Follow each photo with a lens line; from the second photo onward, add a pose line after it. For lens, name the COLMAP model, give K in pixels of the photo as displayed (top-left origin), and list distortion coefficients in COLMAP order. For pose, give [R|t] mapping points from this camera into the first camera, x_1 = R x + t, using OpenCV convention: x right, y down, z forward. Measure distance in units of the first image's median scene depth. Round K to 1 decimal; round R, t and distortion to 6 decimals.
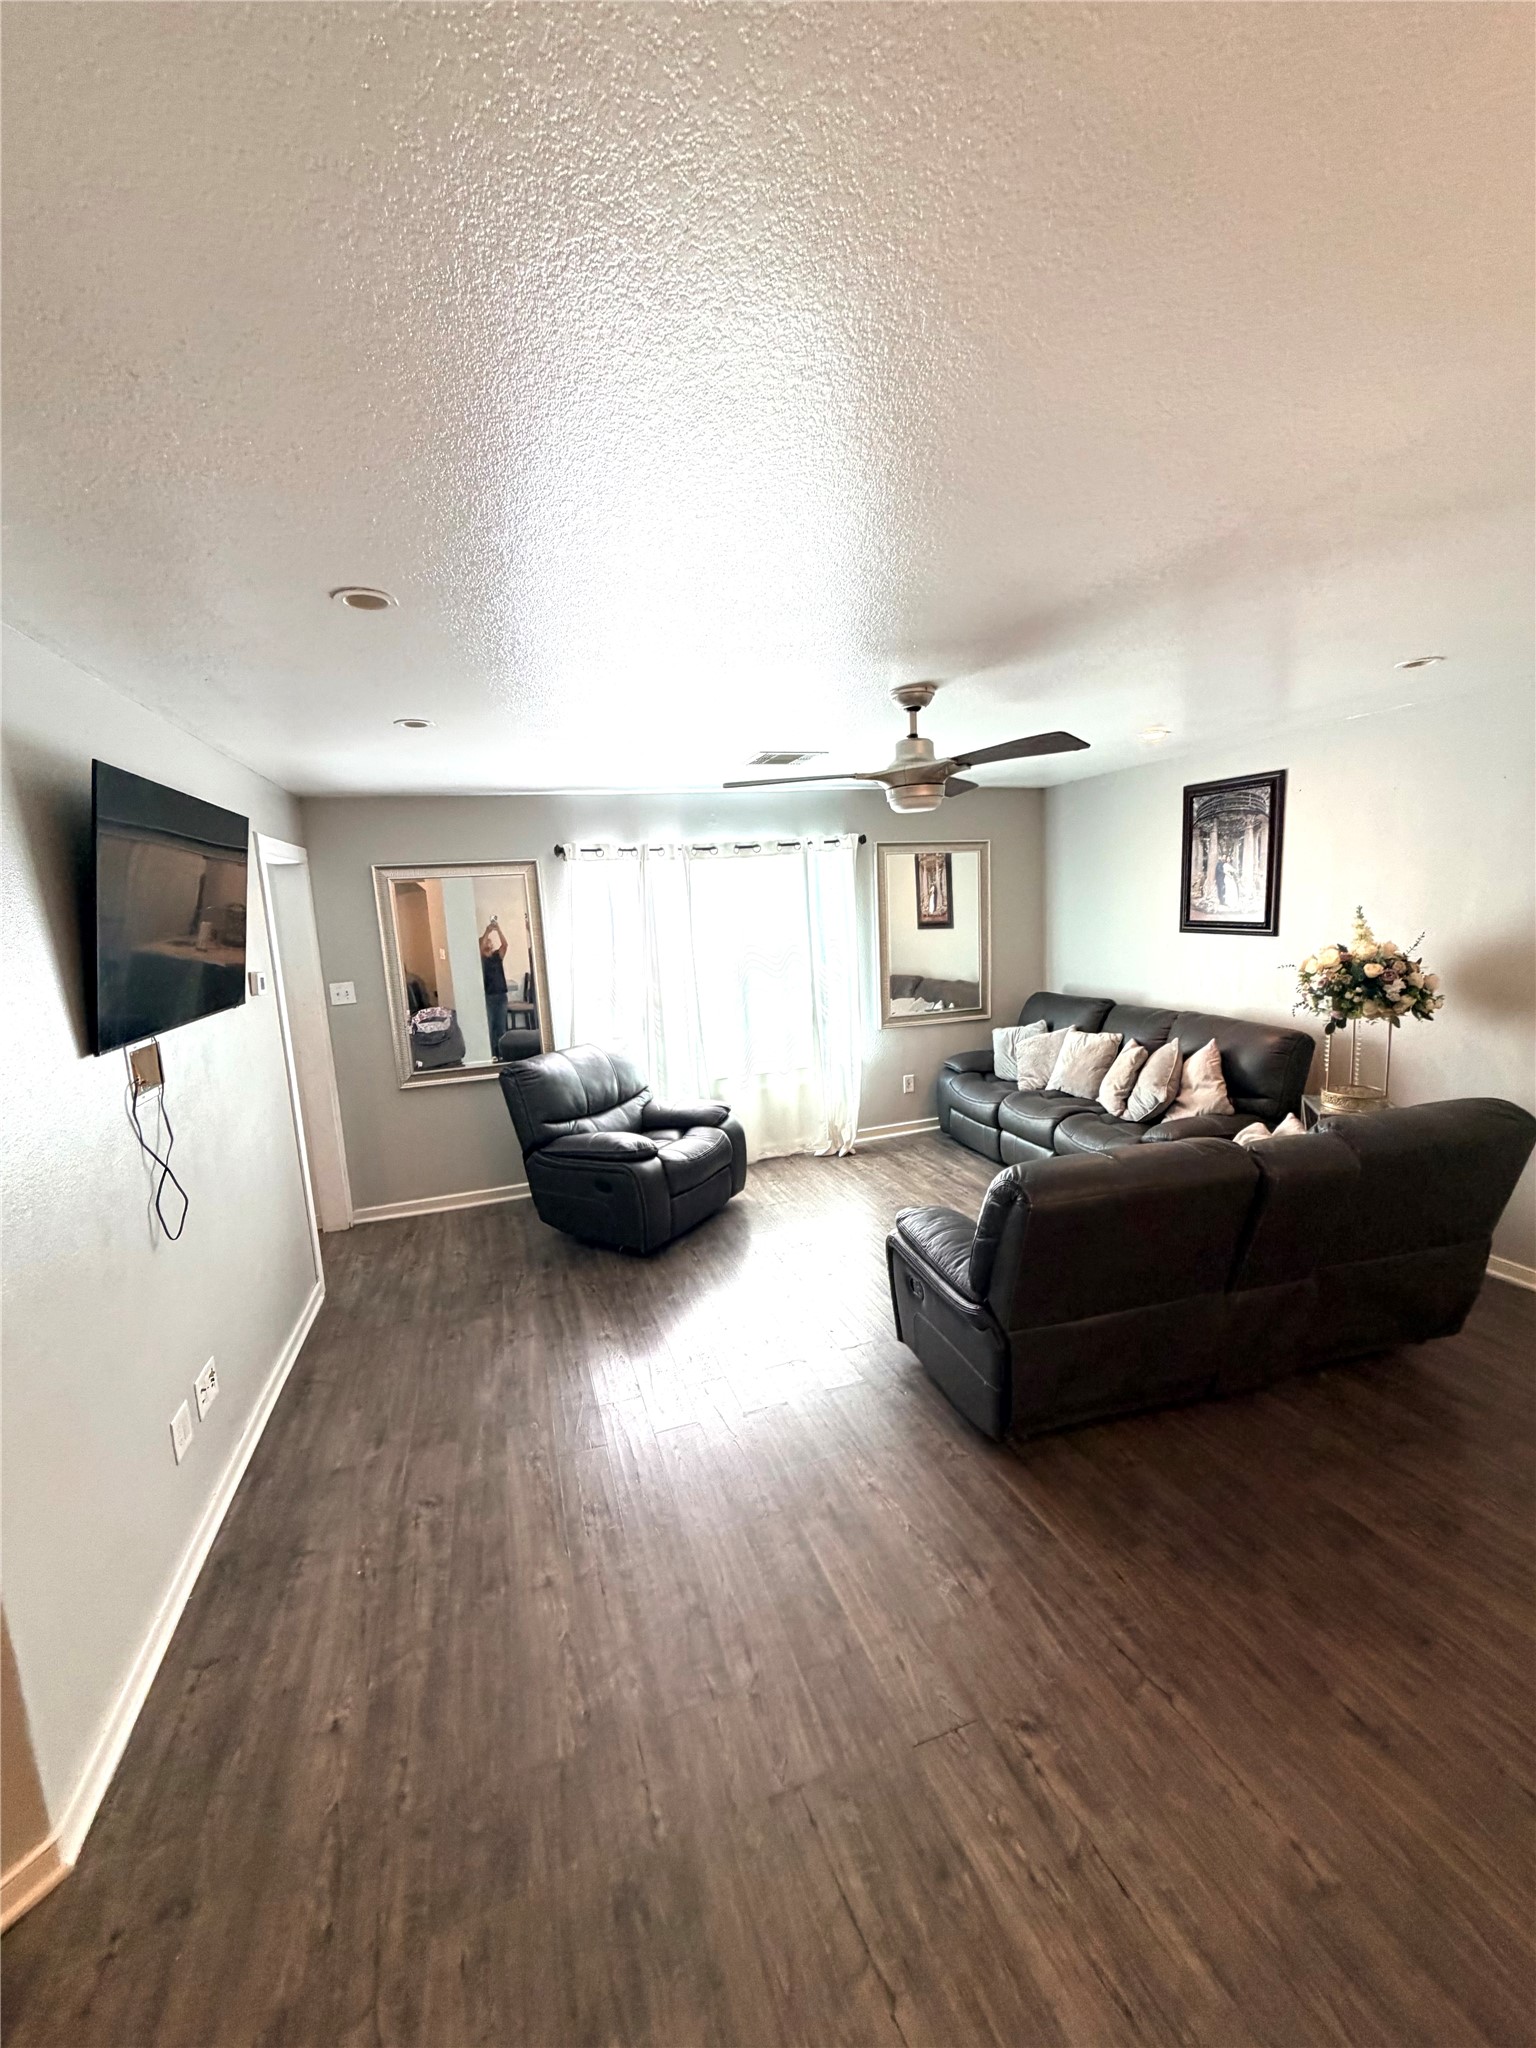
lens RADIAL K [[817.4, 0, 771.5], [0, 817.4, 1019.0], [0, 0, 1]] dist [0.000001, 0.000033]
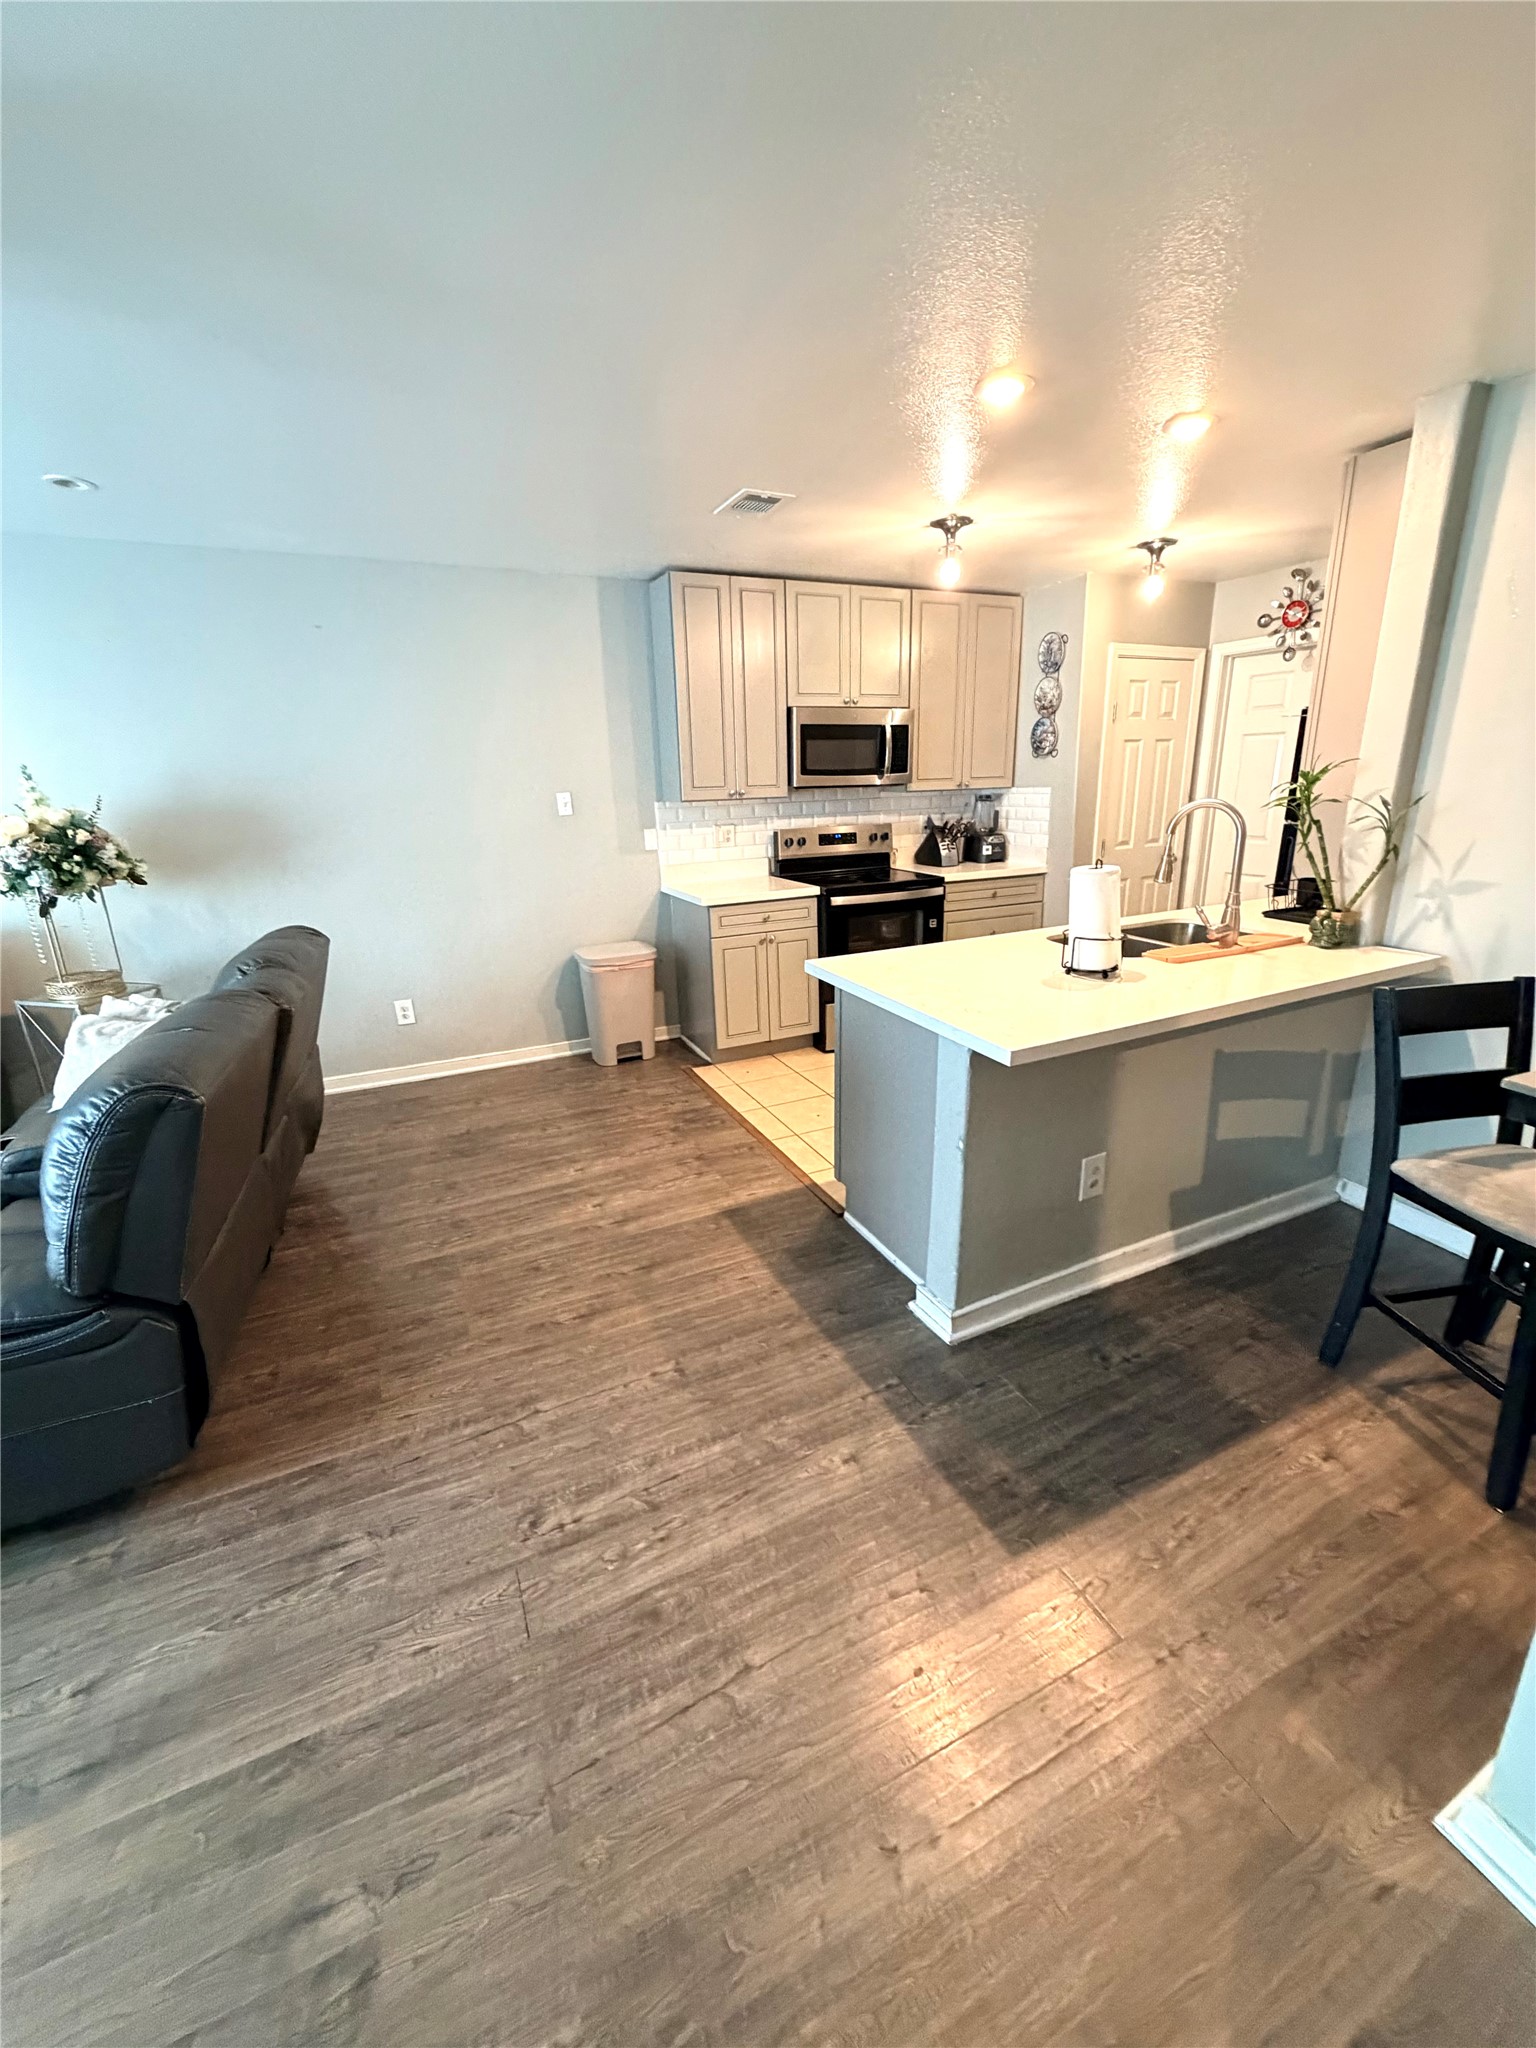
lens RADIAL K [[817.4, 0, 771.5], [0, 817.4, 1019.0], [0, 0, 1]] dist [0.000001, 0.000033]
pose [[-0.105511, -0.232125, 0.966946, -0.212554], [0.173788, 0.953105, 0.247766, 0.033229], [-0.979115, 0.194185, -0.060223, 0.260359]]
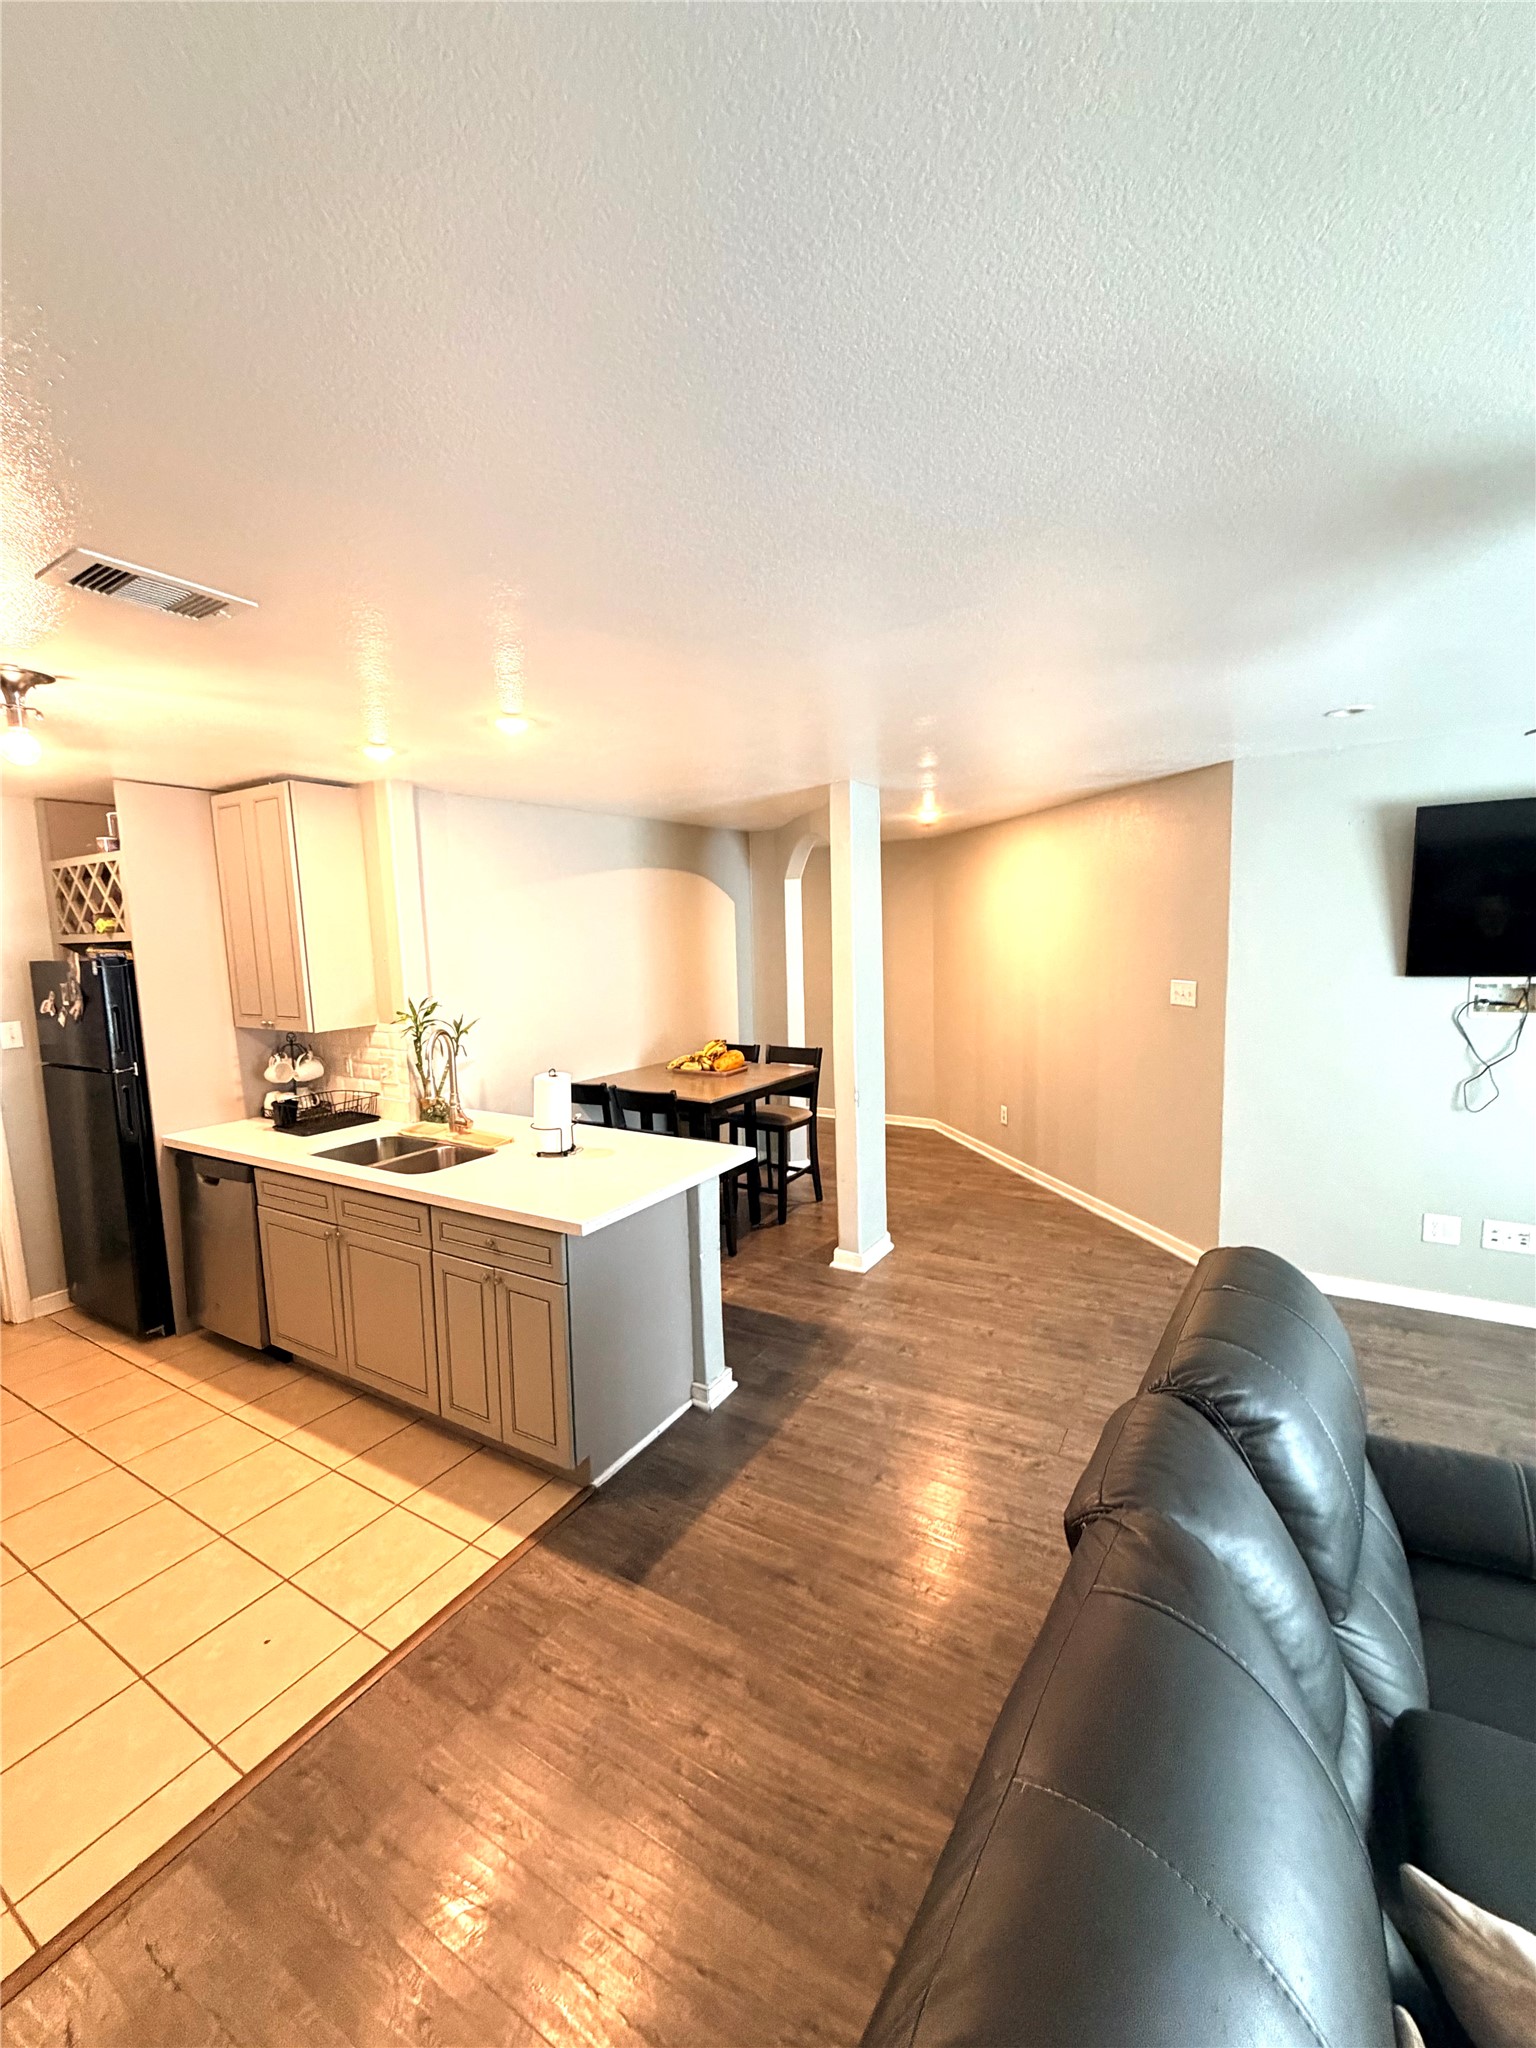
lens RADIAL K [[815.1, 0, 770.9], [0, 815.1, 1004.6], [0, 0, 1]] dist [0.000593, 0.000067]
pose [[-0.758287, 0.132845, -0.638242, 0.613085], [-0.024285, 0.972582, 0.231288, -0.124976], [0.651469, 0.190883, -0.734270, 0.645934]]
